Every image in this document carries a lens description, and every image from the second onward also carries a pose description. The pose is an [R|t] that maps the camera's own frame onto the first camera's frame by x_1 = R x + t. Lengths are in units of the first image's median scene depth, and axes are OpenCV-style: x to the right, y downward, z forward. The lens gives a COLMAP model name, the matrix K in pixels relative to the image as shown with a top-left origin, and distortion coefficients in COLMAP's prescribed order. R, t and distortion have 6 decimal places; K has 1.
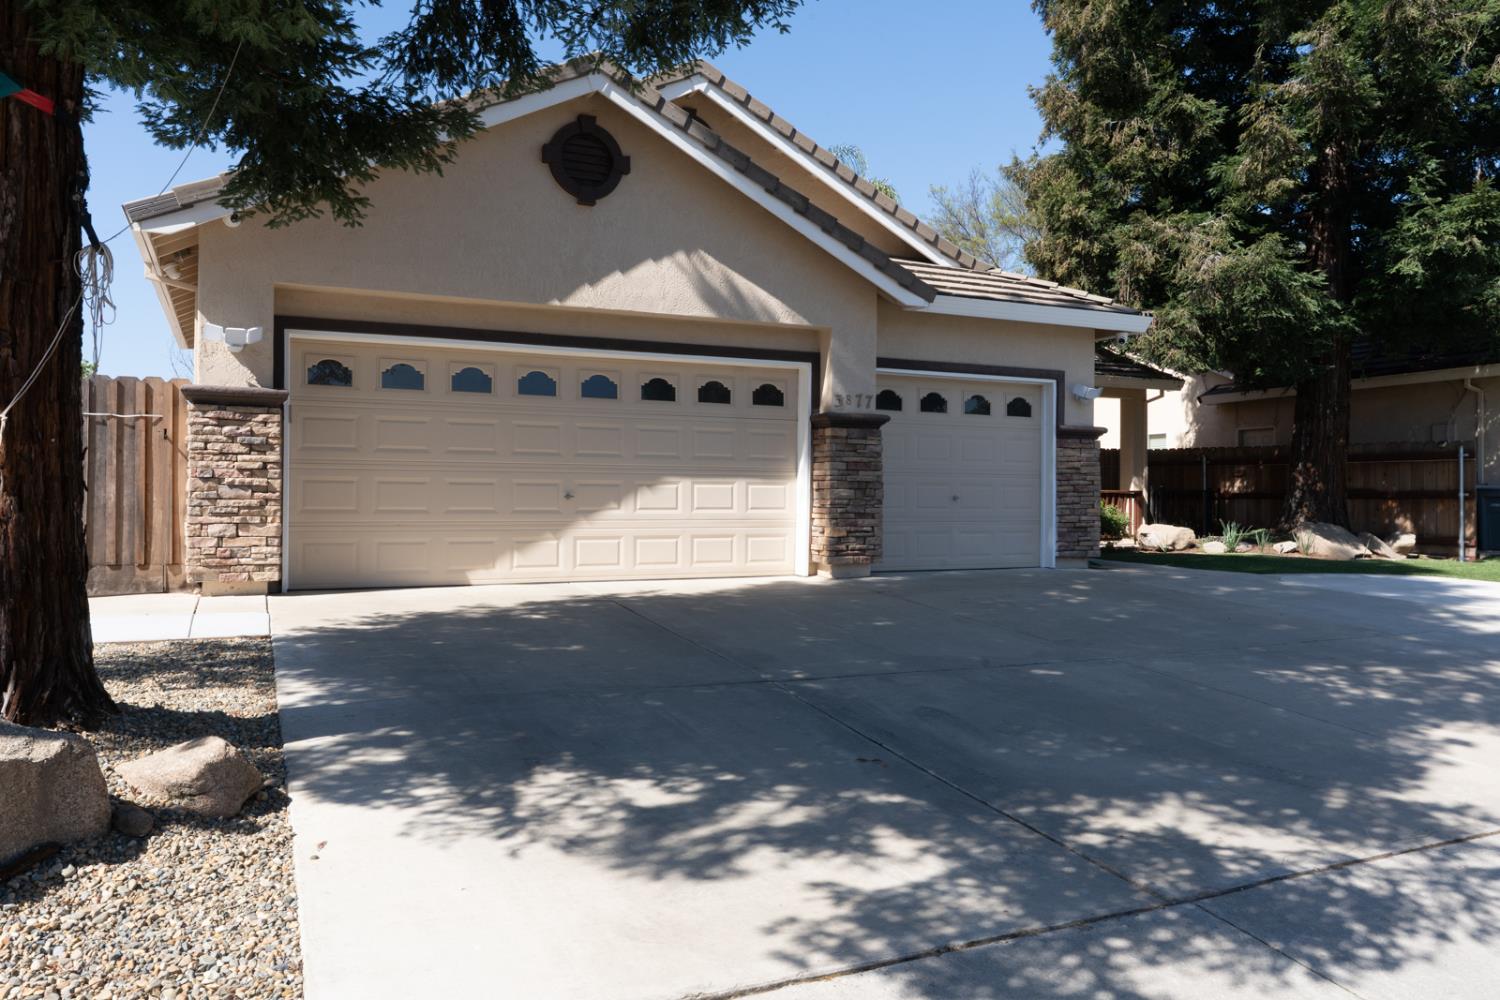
lens RADIAL K [[1076.9, 0, 743.0], [0, 1076.9, 499.9], [0, 0, 1]] dist [-0.001822, -0.001756]
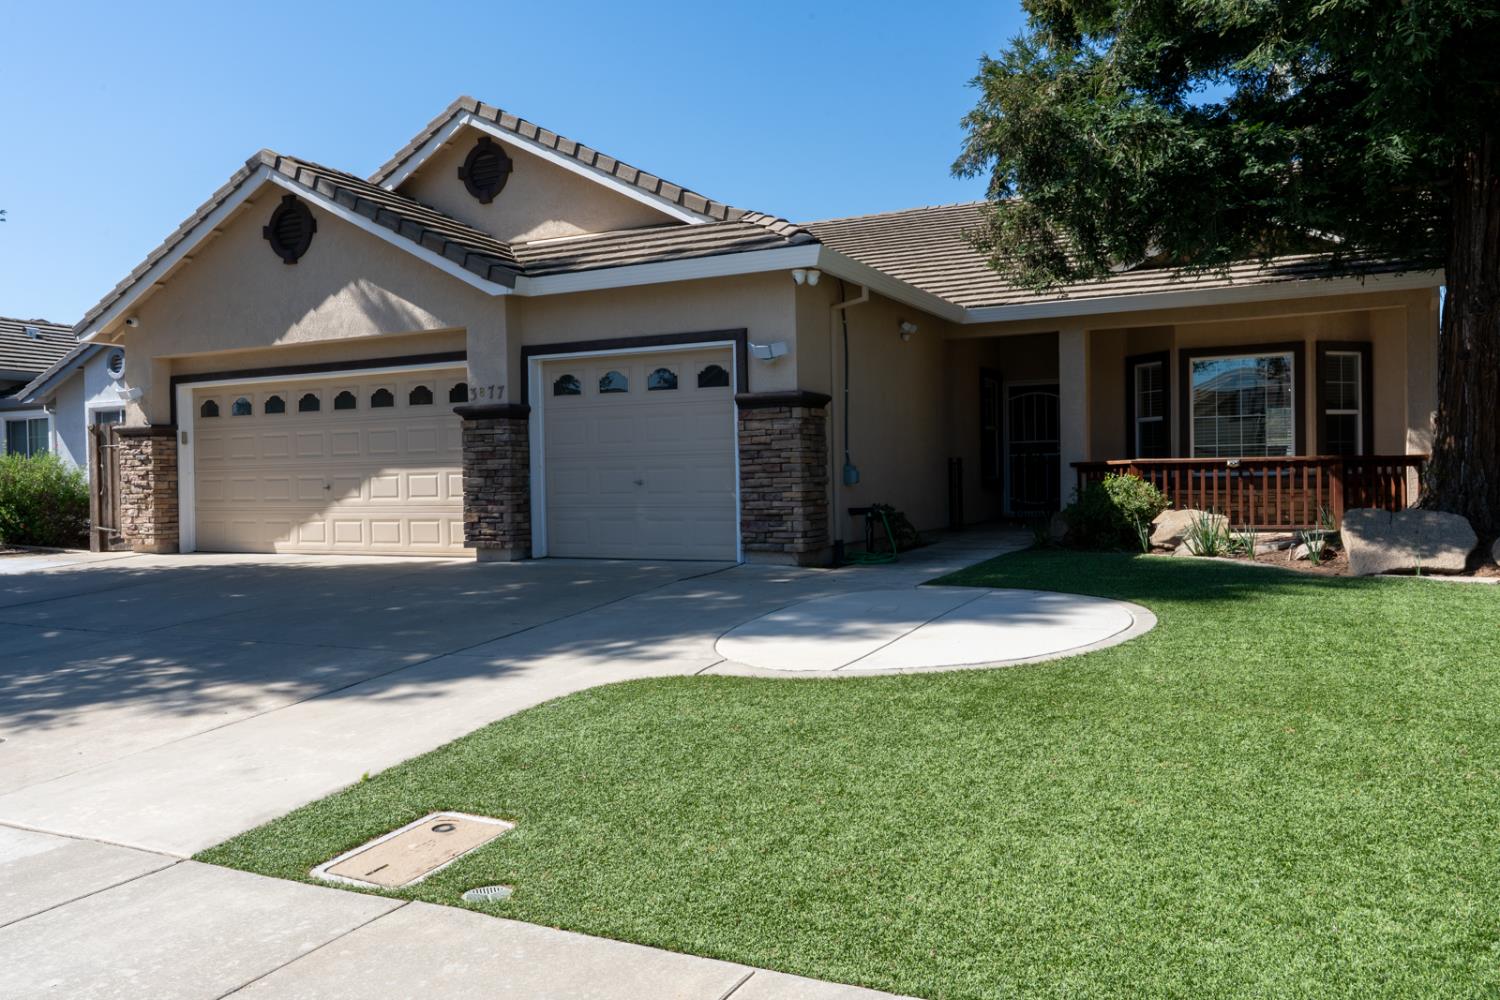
lens RADIAL K [[1076.9, 0, 791.0], [0, 1076.9, 507.7], [0, 0, 1]] dist [-0.001822, -0.001756]
pose [[0.634860, 0.007639, -0.772590, 1.000171], [0.020355, 0.999439, 0.026608, -0.001986], [0.772359, -0.032619, 0.634348, 0.510316]]
